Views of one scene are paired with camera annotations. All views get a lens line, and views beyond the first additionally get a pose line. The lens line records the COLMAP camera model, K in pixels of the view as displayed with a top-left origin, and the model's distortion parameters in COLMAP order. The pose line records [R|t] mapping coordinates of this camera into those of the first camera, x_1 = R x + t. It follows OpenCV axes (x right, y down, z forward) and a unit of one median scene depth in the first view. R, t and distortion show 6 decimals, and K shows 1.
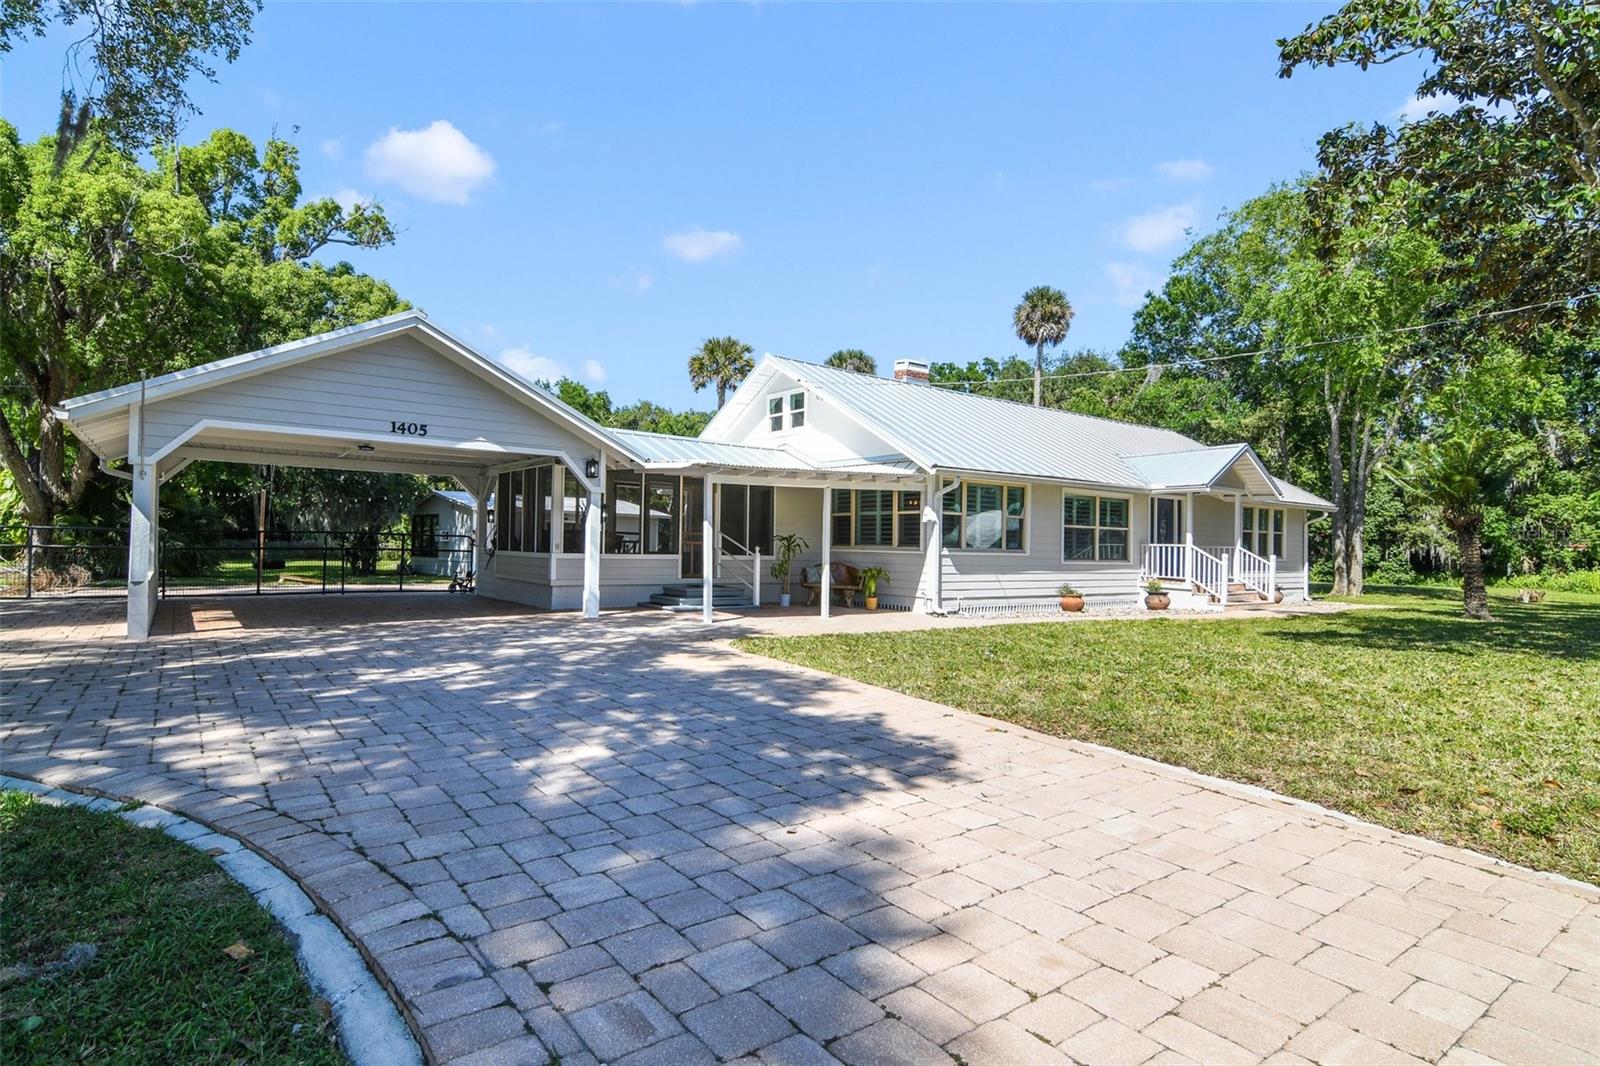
lens RADIAL K [[818.2, 0, 788.1], [0, 818.2, 543.9], [0, 0, 1]] dist [-0.010862, 0.000073]
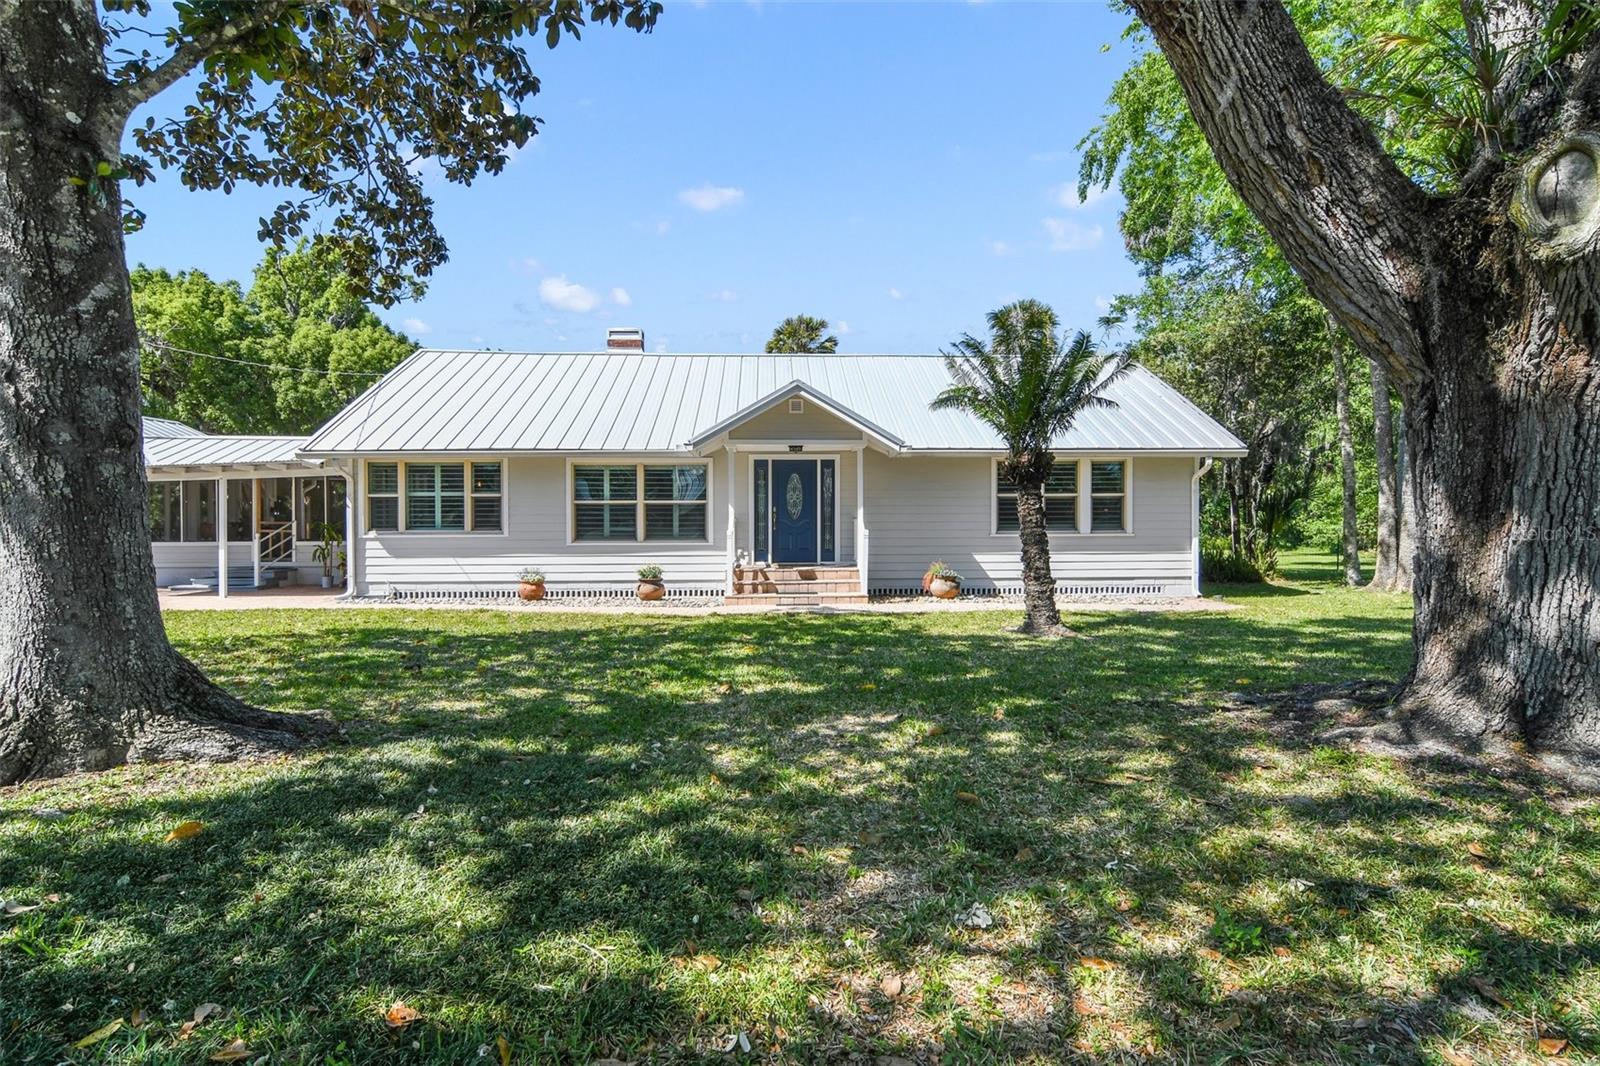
lens RADIAL K [[818.2, 0, 805.6], [0, 818.2, 531.1], [0, 0, 1]] dist [-0.010862, 0.000073]
pose [[0.837052, -0.019757, -0.546767, 1.006758], [0.022774, 0.999740, -0.001260, 0.015744], [0.546650, -0.011397, 0.837284, 0.396046]]
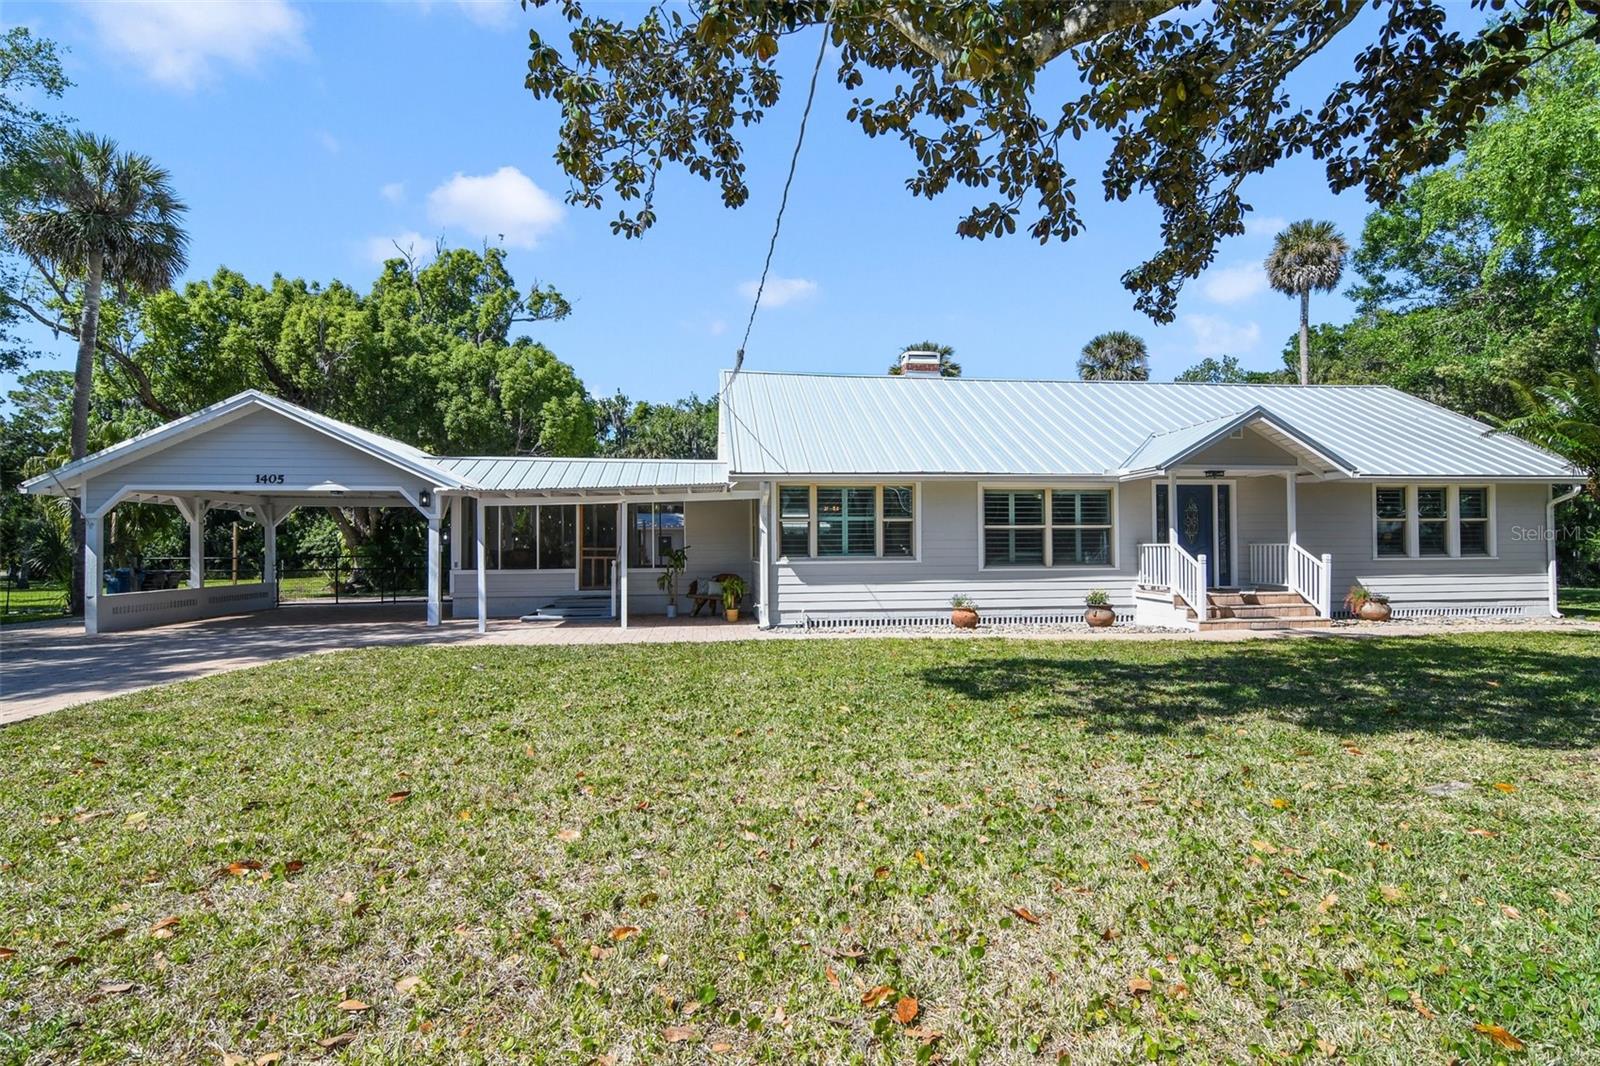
lens RADIAL K [[818.2, 0, 809.7], [0, 818.2, 533.9], [0, 0, 1]] dist [-0.010862, 0.000073]
pose [[0.880577, -0.036012, -0.472533, 0.573185], [0.026167, 0.999282, -0.027394, 0.004116], [0.473180, 0.011758, 0.880887, 0.154850]]
